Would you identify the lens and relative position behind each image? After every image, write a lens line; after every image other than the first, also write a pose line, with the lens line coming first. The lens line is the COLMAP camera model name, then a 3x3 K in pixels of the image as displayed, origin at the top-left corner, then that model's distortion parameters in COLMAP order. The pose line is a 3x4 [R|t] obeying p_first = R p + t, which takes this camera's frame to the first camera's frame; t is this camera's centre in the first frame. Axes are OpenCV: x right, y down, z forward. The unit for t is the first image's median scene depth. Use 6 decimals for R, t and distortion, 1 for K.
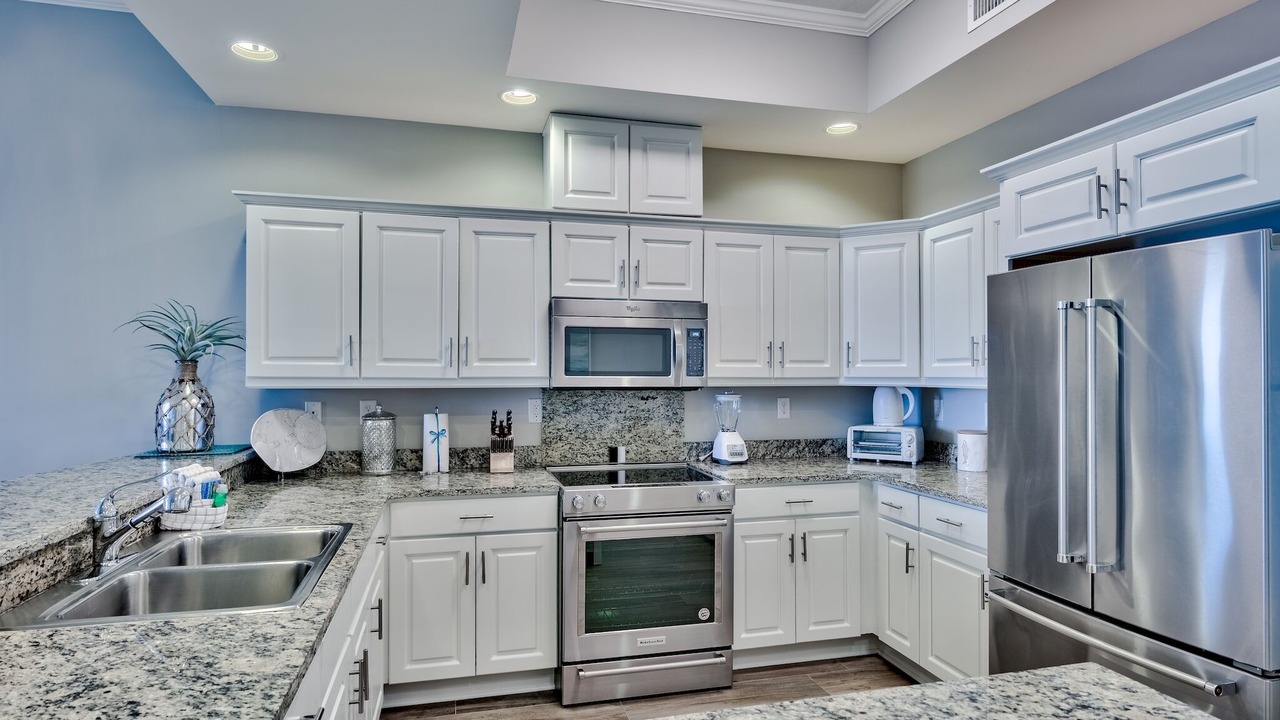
lens RADIAL K [[697.3, 0, 627.8], [0, 697.3, 362.3], [0, 0, 1]] dist [0.007386, 0.001591]
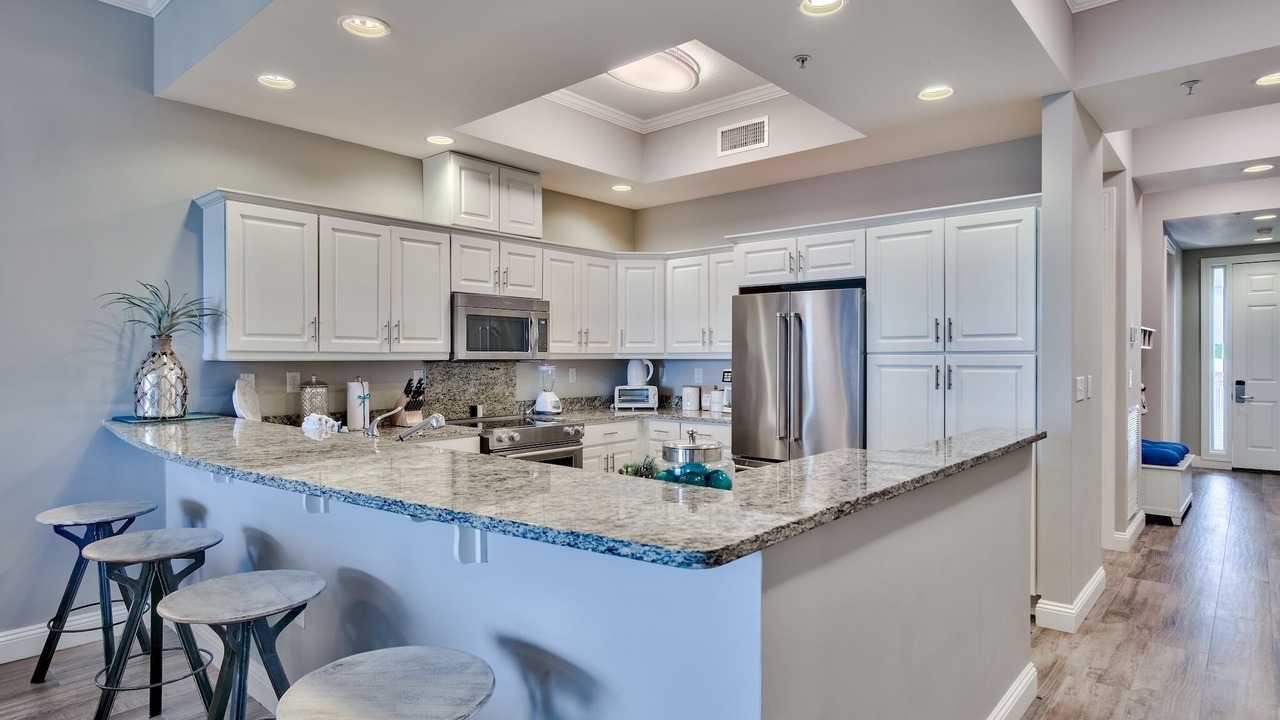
lens RADIAL K [[697.3, 0, 633.5], [0, 697.3, 364.2], [0, 0, 1]] dist [0.007386, 0.001591]
pose [[0.826777, -0.008479, 0.562466, -0.565839], [-0.005182, 0.999729, 0.022688, 0.012171], [-0.562506, -0.021673, 0.826509, -0.290415]]
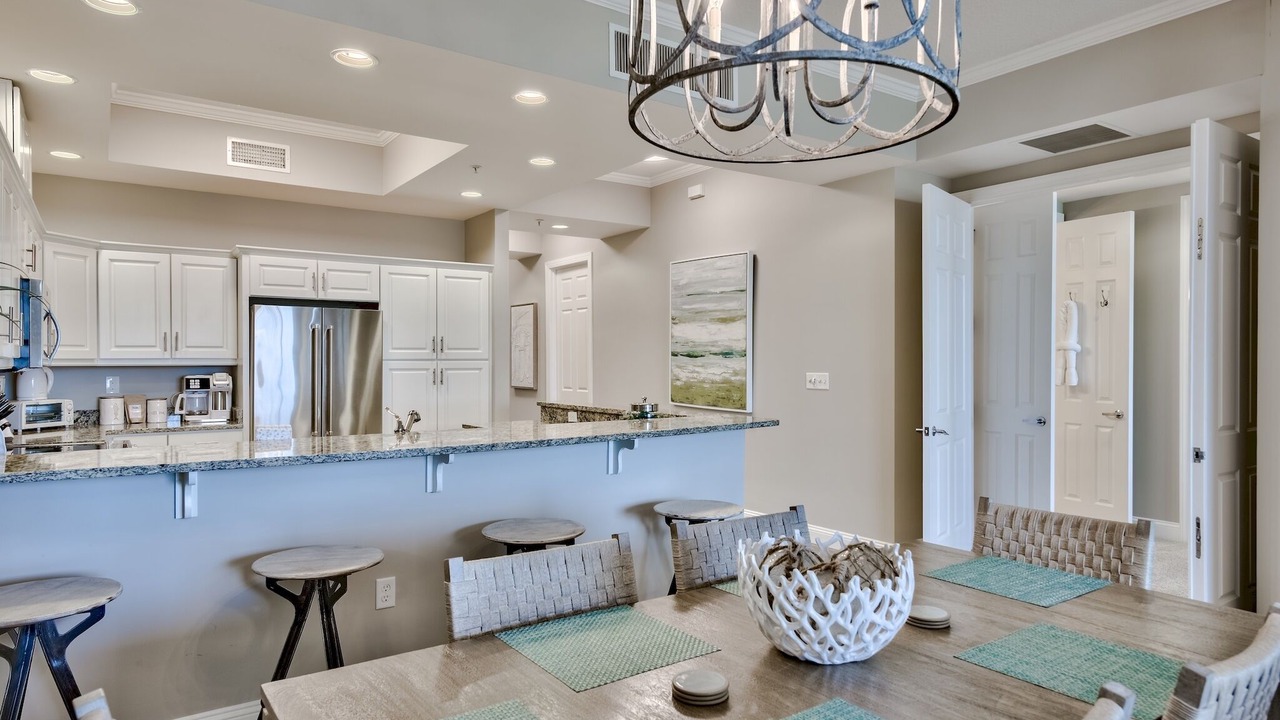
lens RADIAL K [[778.3, 0, 617.8], [0, 778.3, 363.6], [0, 0, 1]] dist [0.022341, -0.000892]
pose [[-0.331446, -0.005408, 0.943459, -1.423180], [-0.011492, 0.999933, 0.001695, 0.017600], [-0.943404, -0.010281, -0.331486, 0.589179]]
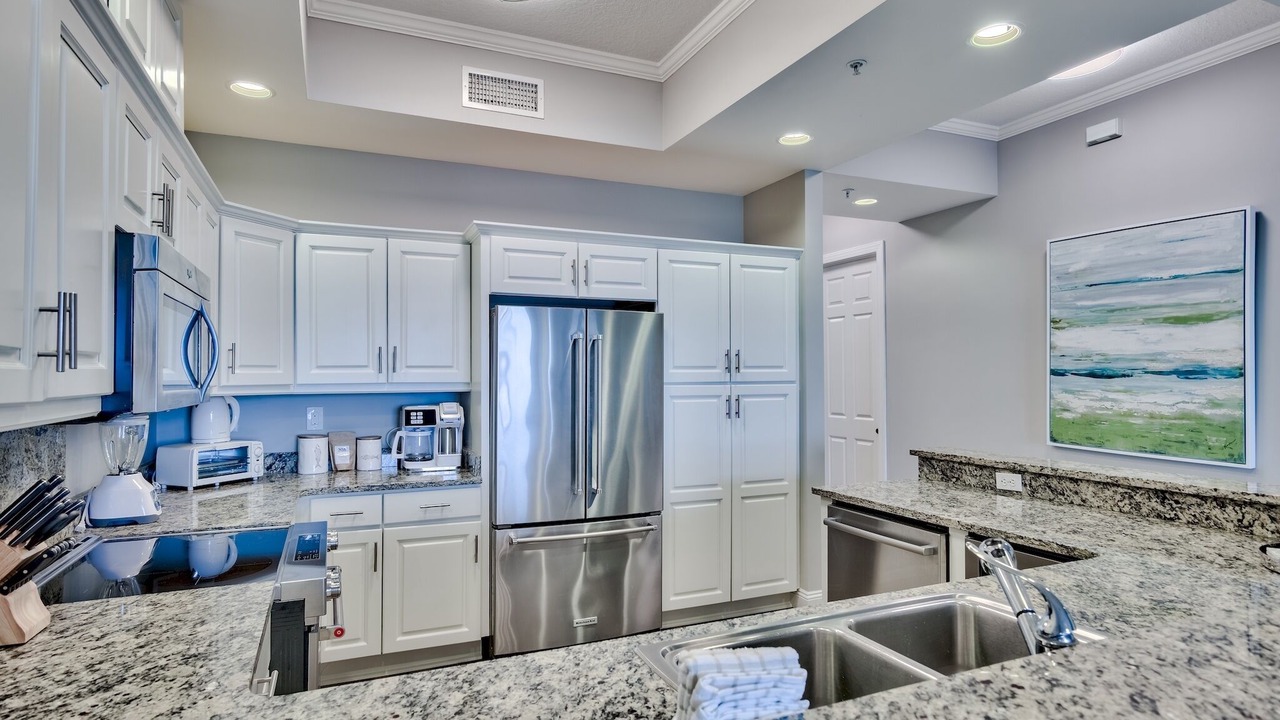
lens RADIAL K [[697.3, 0, 631.5], [0, 697.3, 364.0], [0, 0, 1]] dist [0.007386, 0.001591]
pose [[-0.161939, 0.014572, 0.986693, -0.644013], [-0.008698, 0.999831, -0.016194, 0.005266], [-0.986762, -0.011204, -0.161785, 0.738221]]
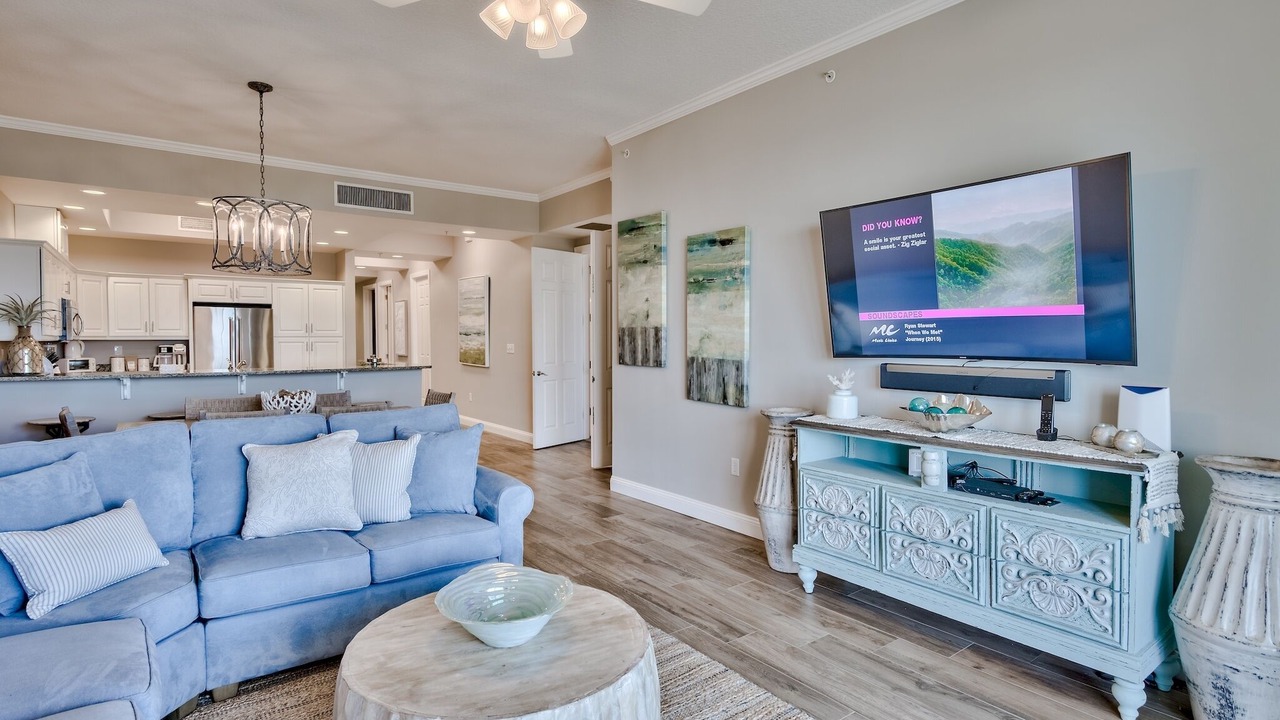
lens RADIAL K [[671.0, 0, 640.3], [0, 671.0, 355.8], [0, 0, 1]] dist [-0.016425, 0.001787]
pose [[-0.375541, -0.027270, 0.926404, -2.638573], [-0.012692, 0.999625, 0.024280, 0.011194], [-0.926719, -0.002640, -0.375746, 0.139398]]
